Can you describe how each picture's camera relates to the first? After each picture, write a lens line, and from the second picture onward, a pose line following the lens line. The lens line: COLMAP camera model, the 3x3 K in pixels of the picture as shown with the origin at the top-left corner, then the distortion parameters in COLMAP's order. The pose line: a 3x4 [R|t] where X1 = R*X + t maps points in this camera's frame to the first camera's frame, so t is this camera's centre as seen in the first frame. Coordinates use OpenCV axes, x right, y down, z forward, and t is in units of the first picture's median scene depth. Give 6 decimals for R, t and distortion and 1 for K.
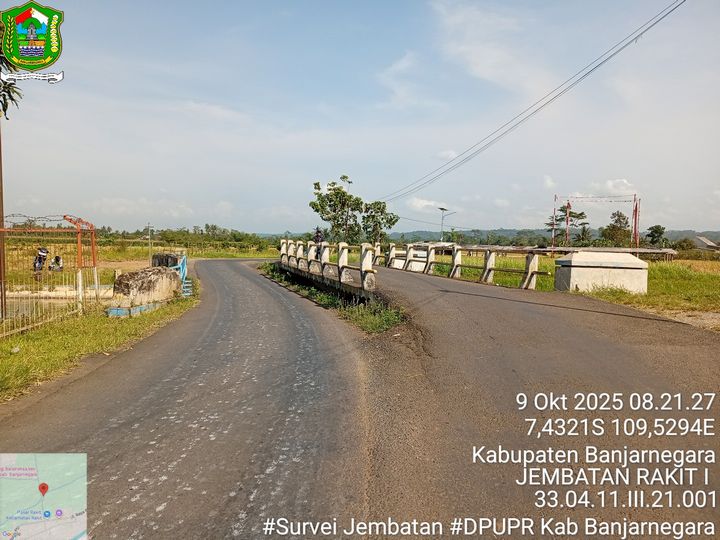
lens RADIAL K [[537.3, 0, 360.0], [0, 537.3, 270.0], [0, 0, 1]] dist [0.117669, -0.222312]
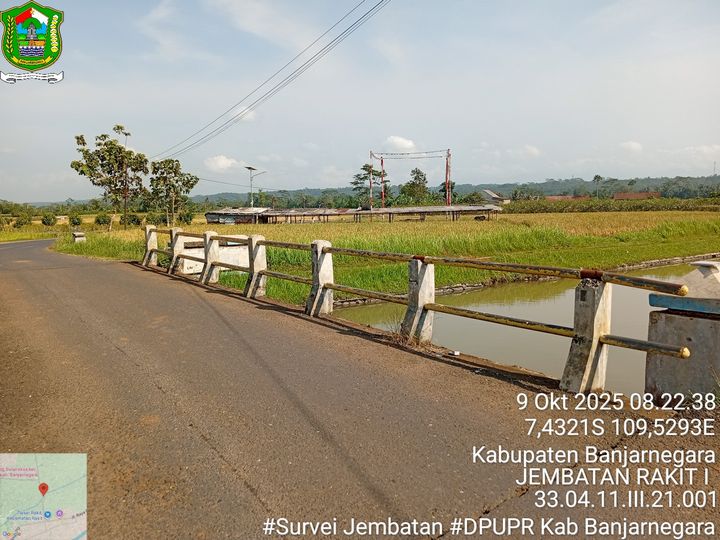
lens RADIAL K [[537.3, 0, 360.0], [0, 537.3, 270.0], [0, 0, 1]] dist [0.117669, -0.222312]
pose [[0.937981, -0.084133, 0.336323, 0.014279], [0.059913, 0.994849, 0.081773, -0.012902], [-0.341470, -0.056551, 0.938190, 0.135824]]
